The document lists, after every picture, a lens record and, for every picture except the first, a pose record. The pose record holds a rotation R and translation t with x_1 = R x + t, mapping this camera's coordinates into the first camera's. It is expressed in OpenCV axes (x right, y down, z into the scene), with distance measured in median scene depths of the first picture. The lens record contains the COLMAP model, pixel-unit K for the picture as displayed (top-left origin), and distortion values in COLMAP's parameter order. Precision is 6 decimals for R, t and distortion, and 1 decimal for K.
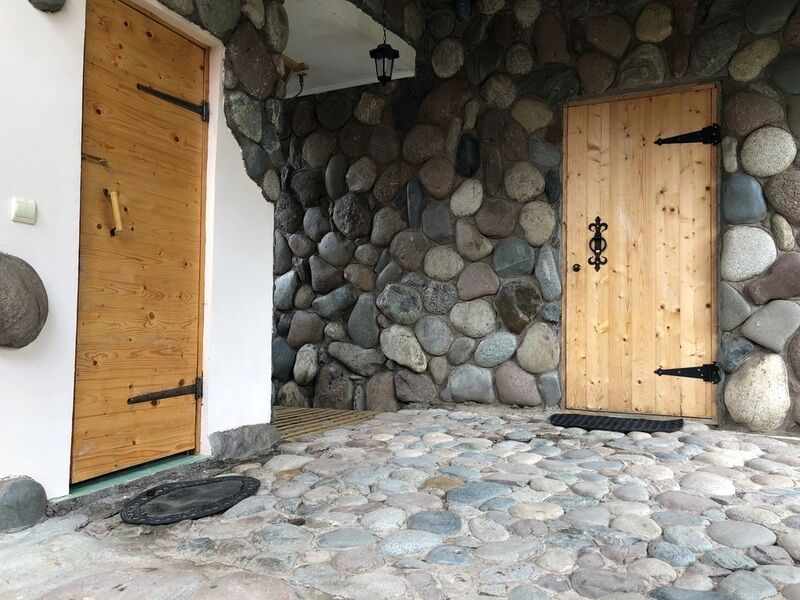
lens RADIAL K [[661.1, 0, 403.6], [0, 661.1, 296.6], [0, 0, 1]] dist [0.055024, -0.014033]
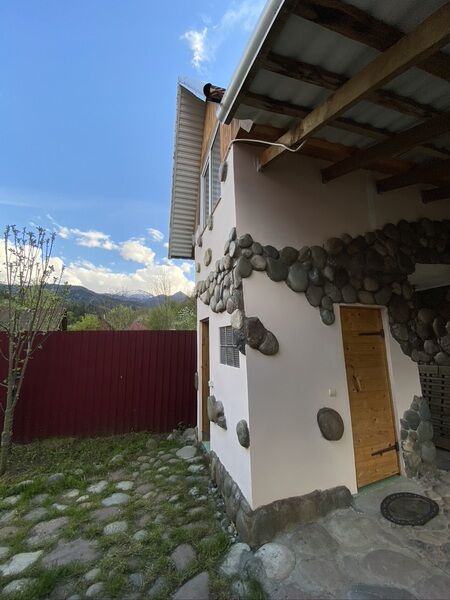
lens RADIAL K [[243.6, 0, 225.3], [0, 243.6, 301.0], [0, 0, 1]] dist [-0.014045, -0.001932]
pose [[0.699773, -0.155942, -0.697137, -0.030289], [0.057625, 0.985025, -0.162497, -0.189875], [0.712037, 0.073538, 0.698280, -0.082187]]
